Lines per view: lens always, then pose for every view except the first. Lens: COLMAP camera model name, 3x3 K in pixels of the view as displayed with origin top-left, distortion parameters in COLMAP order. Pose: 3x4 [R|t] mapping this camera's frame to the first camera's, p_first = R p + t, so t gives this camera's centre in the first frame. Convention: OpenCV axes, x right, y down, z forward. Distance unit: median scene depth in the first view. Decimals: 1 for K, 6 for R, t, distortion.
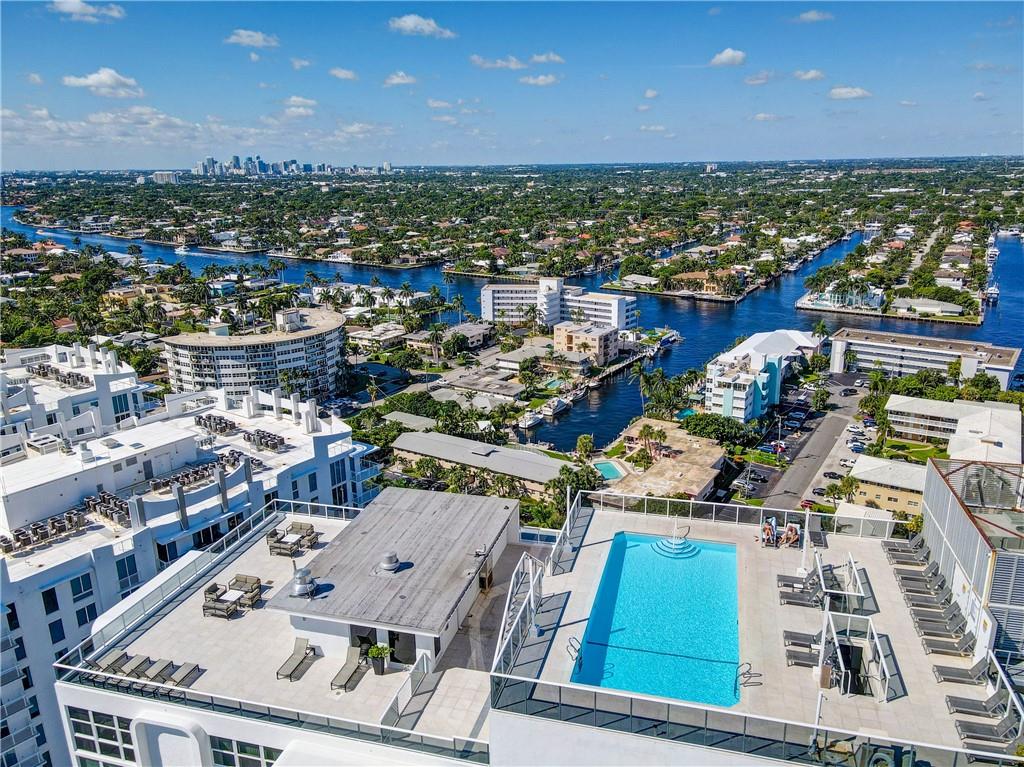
lens RADIAL K [[754.2, 0, 519.8], [0, 754.2, 376.5], [0, 0, 1]] dist [-0.012169, 0.053096]
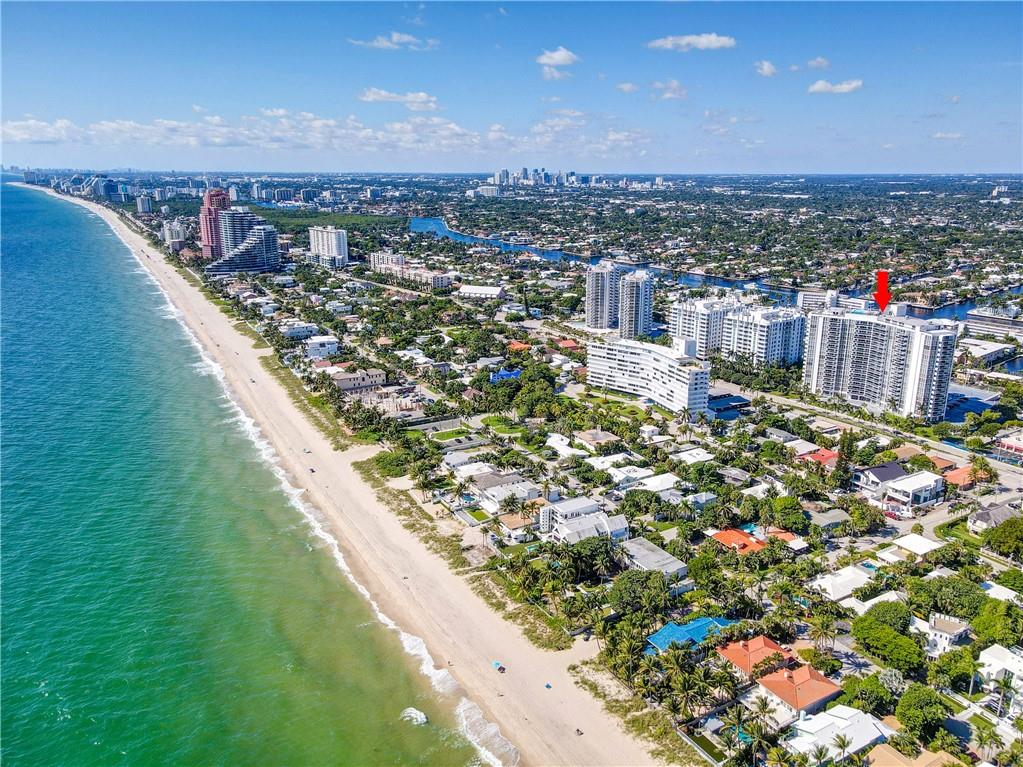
lens RADIAL K [[746.9, 0, 521.1], [0, 746.9, 380.2], [0, 0, 1]] dist [0.002602, 0.040574]
pose [[0.947669, 0.103974, -0.301849, -0.081517], [-0.104243, 0.994435, 0.015264, 0.115923], [0.301756, 0.017000, 0.953233, -0.815702]]
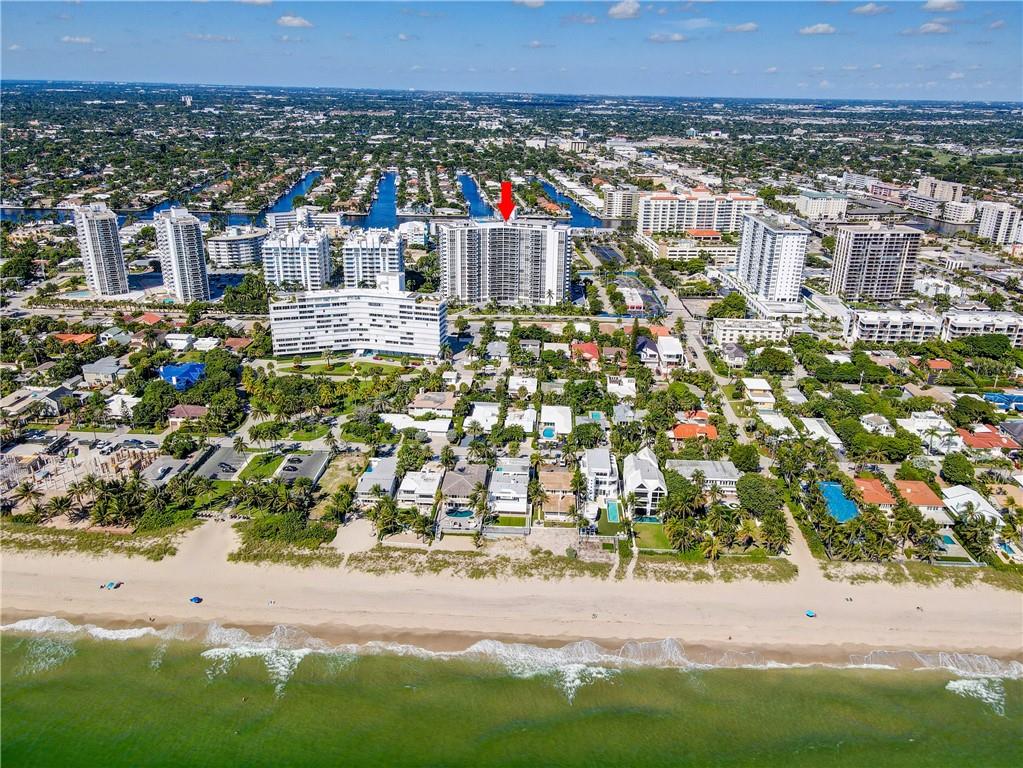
lens RADIAL K [[753.5, 0, 519.3], [0, 753.5, 377.0], [0, 0, 1]] dist [-0.012169, 0.053096]
pose [[0.786412, -0.194310, 0.586345, -0.498344], [0.140149, 0.980607, 0.136996, 0.081323], [-0.601594, -0.025559, 0.798393, -0.665433]]
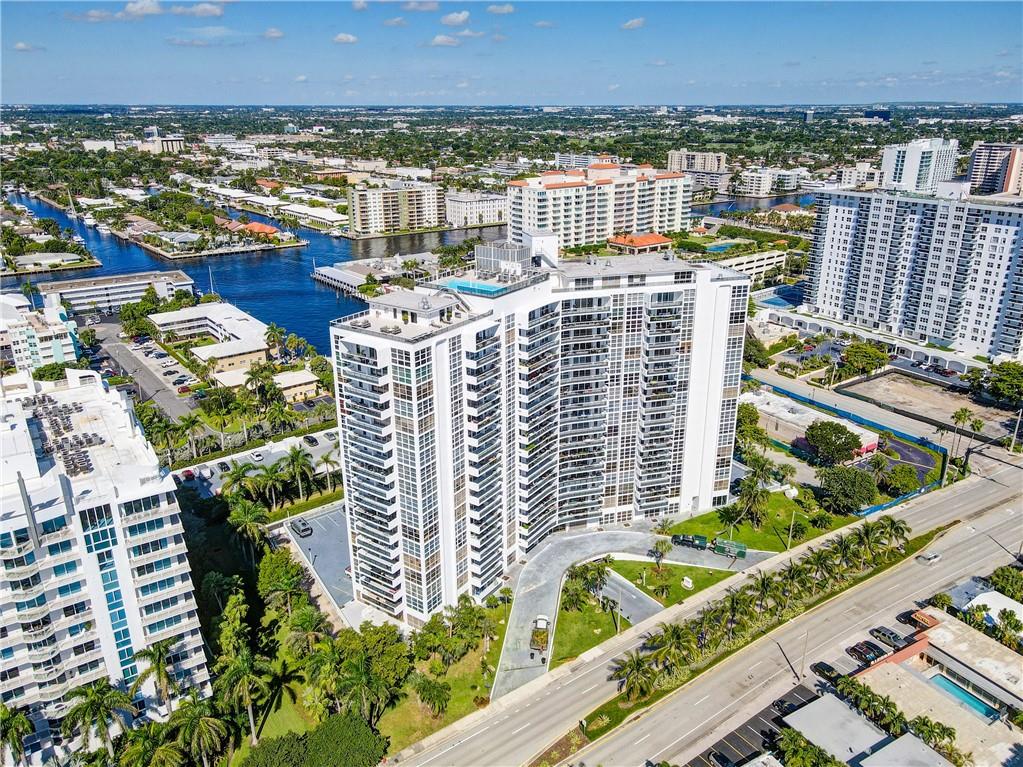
lens RADIAL K [[739.9, 0, 511.5], [0, 739.9, 383.5], [0, 0, 1]] dist [-0.007416, 0.058365]
pose [[0.334211, -0.323760, 0.885146, -0.193835], [0.258757, 0.934580, 0.244141, -0.006940], [-0.906282, 0.147443, 0.396122, -0.037811]]
